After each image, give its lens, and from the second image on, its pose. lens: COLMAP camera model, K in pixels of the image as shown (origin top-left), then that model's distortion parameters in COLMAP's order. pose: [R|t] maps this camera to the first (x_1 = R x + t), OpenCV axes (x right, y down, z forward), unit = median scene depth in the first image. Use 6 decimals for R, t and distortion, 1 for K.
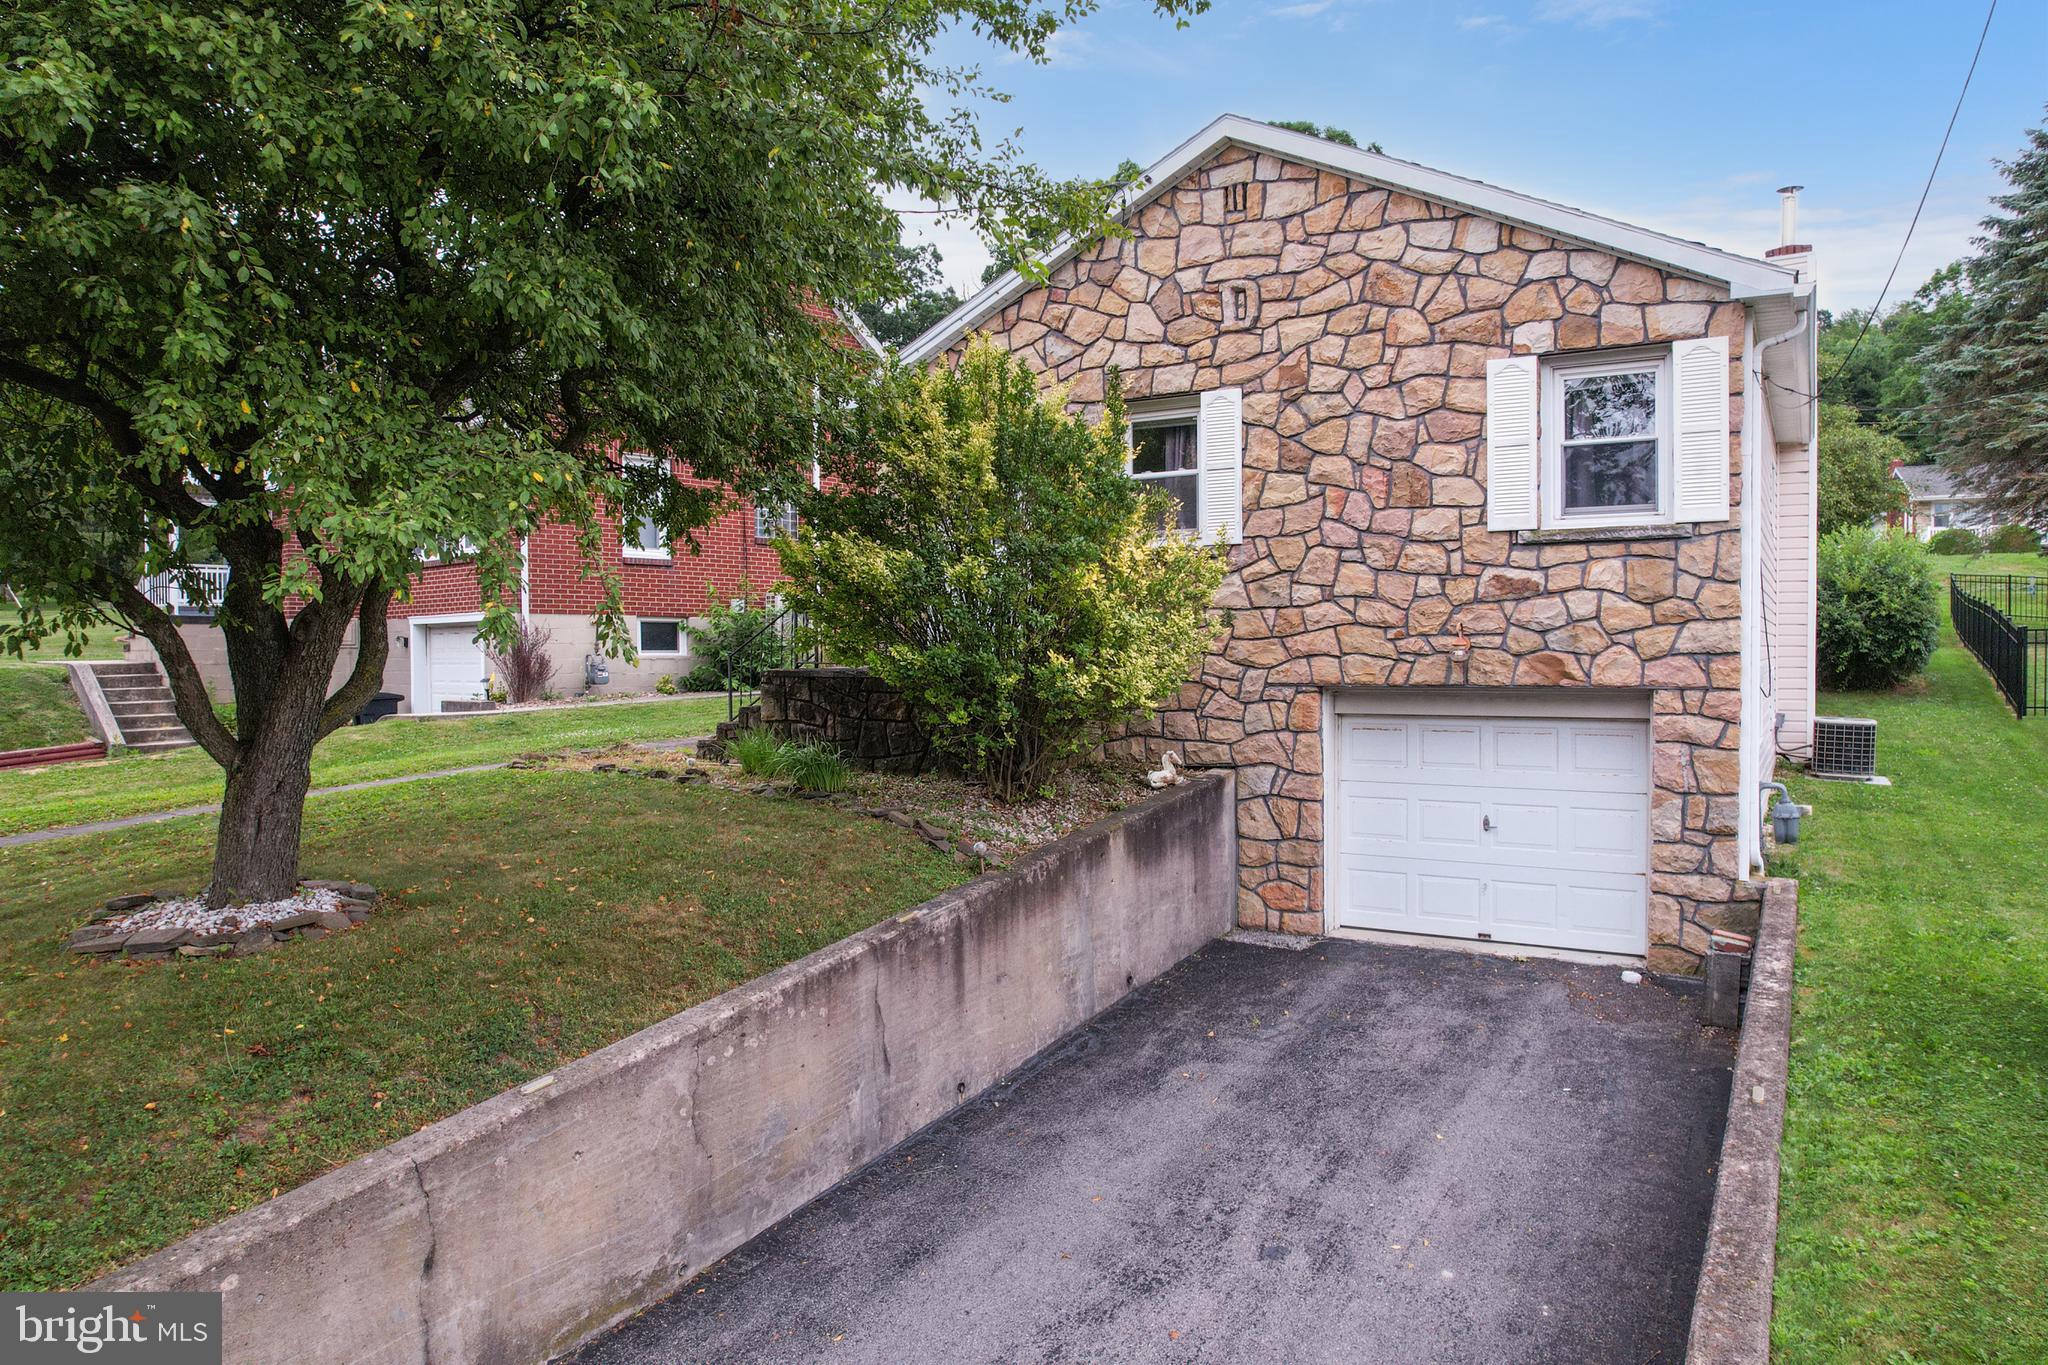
lens RADIAL K [[1327.7, 0, 1035.2], [0, 1327.7, 650.8], [0, 0, 1]] dist [-0.083123, 0.082405]
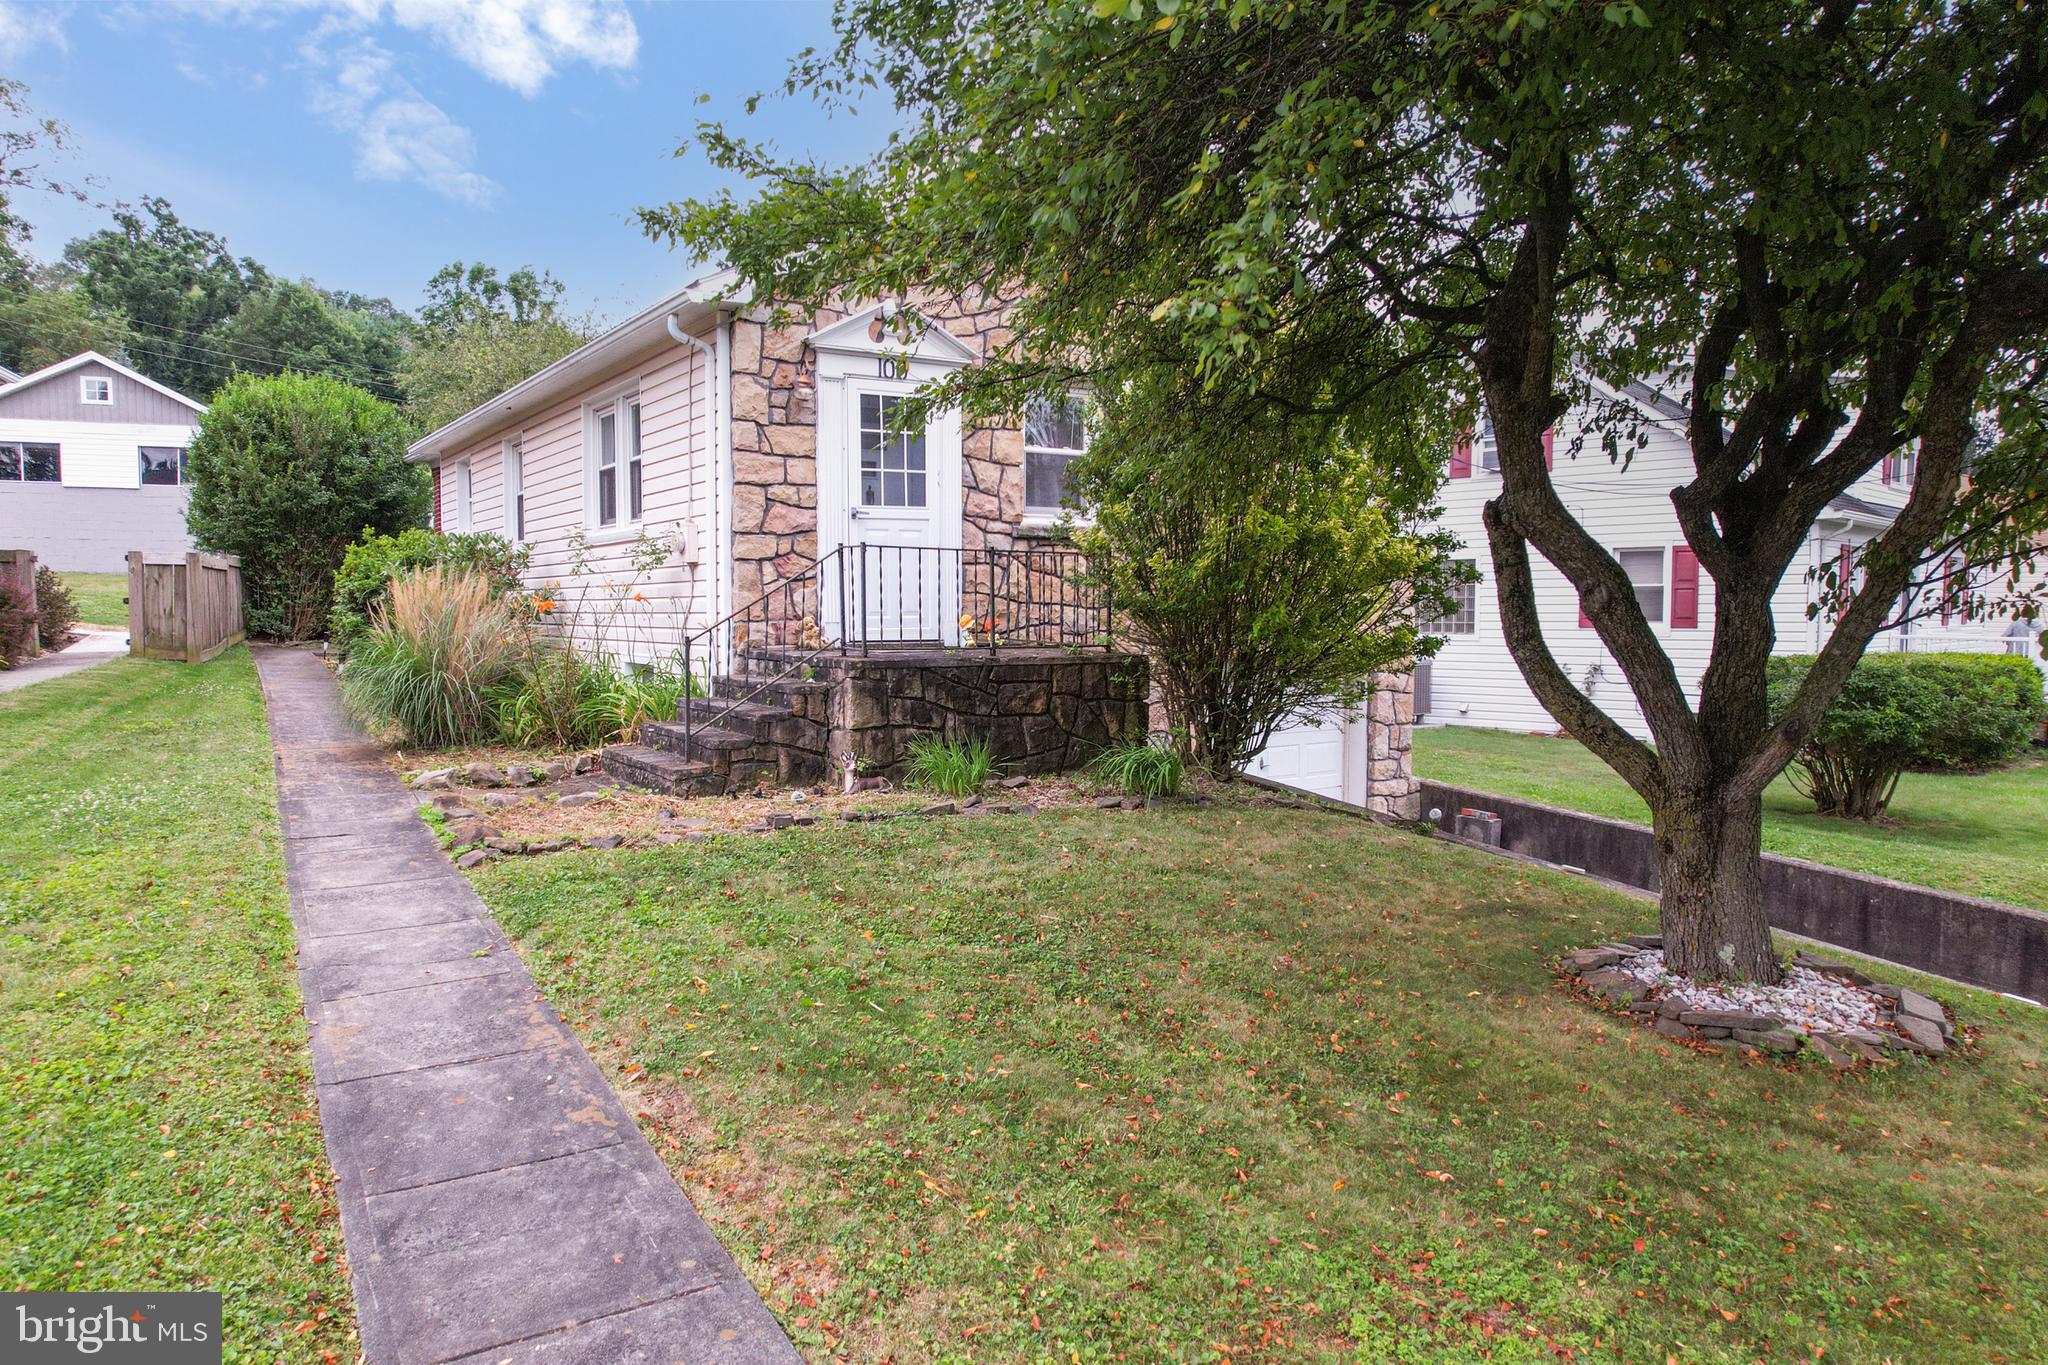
lens RADIAL K [[1370.8, 0, 1024.0], [0, 1370.8, 682.5], [0, 0, 1]] dist [-0.069712, 0.000835]
pose [[0.408545, -0.043293, 0.911711, -0.959410], [0.000329, 0.998881, 0.047284, -0.010089], [-0.912738, -0.019018, 0.408102, 0.675748]]
